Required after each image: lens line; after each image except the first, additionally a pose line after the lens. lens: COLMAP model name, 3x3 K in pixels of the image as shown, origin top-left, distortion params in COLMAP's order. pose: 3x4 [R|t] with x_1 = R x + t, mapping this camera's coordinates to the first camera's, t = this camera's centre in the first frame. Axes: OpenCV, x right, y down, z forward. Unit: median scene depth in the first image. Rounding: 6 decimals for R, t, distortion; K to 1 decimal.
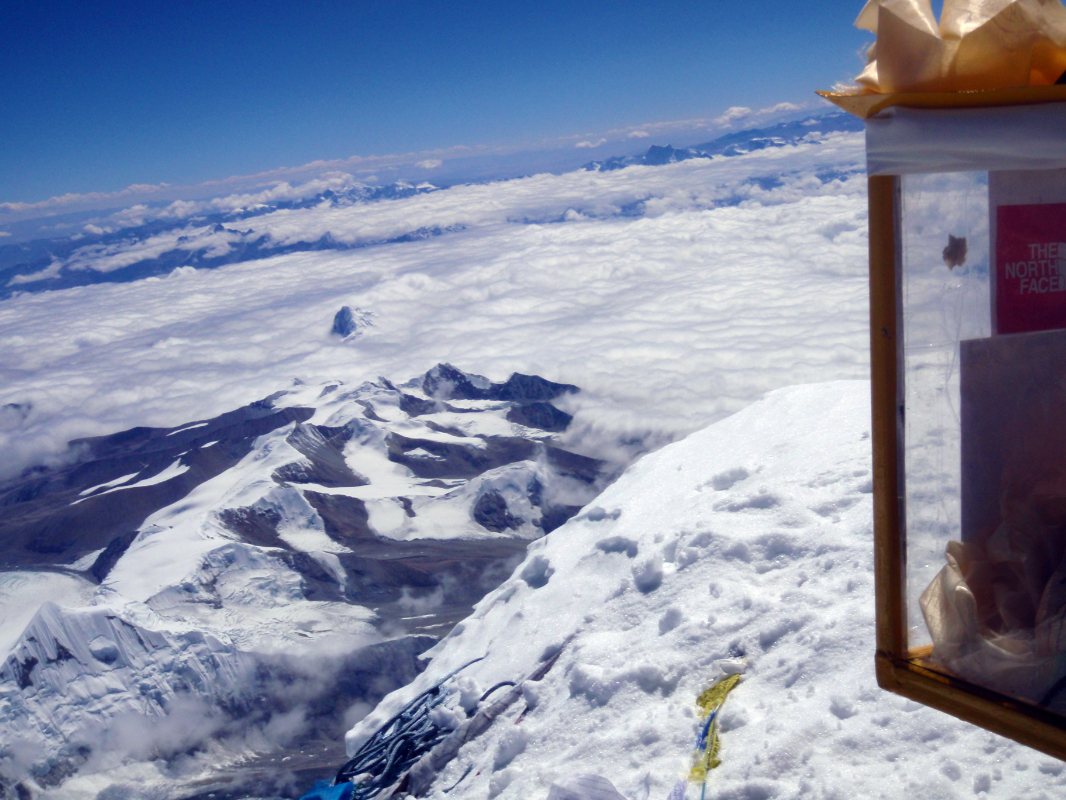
lens RADIAL K [[426.4, 0, 533.2], [0, 426.4, 397.9], [0, 0, 1]] dist [0.001586, 0.001171]
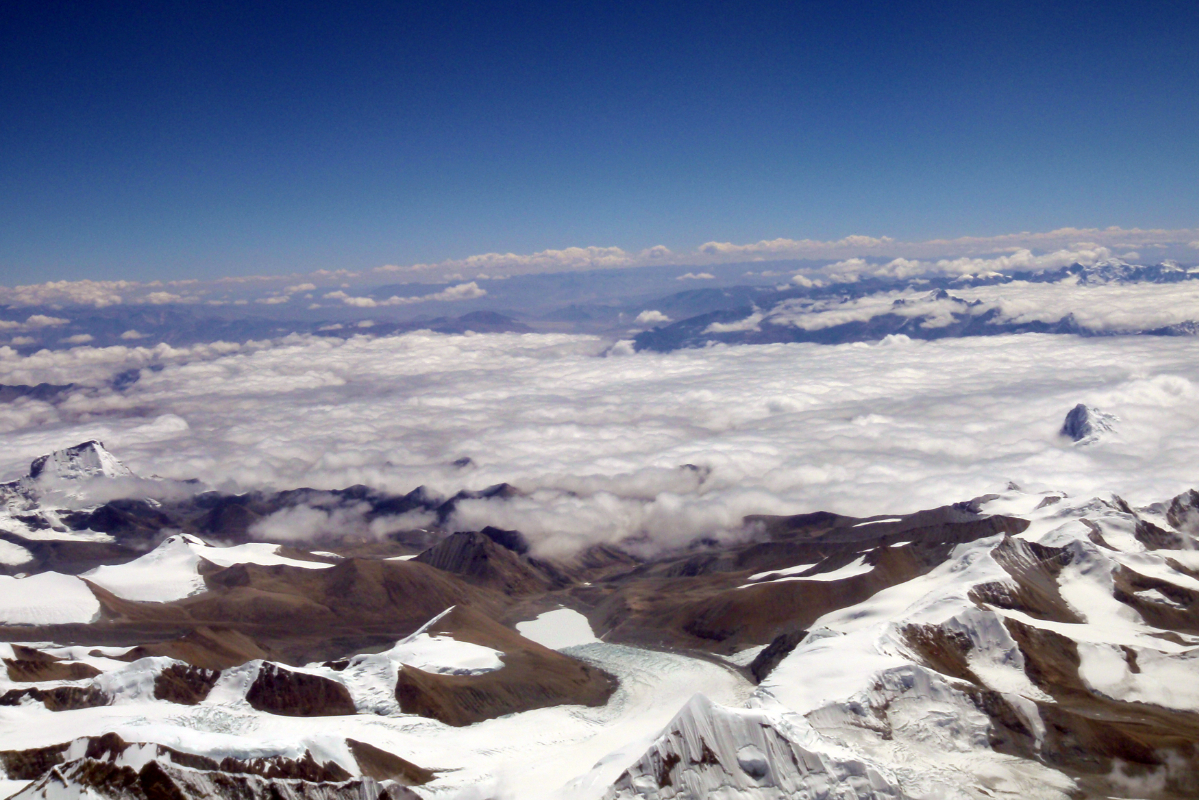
lens RADIAL K [[490.2, 0, 599.0], [0, 490.2, 398.2], [0, 0, 1]] dist [-0.000761, 0.002186]
pose [[0.985566, 0.141055, -0.093609, -1.299159], [-0.143044, 0.989605, -0.014864, -0.079111], [0.090540, 0.028039, 0.995498, -0.036256]]
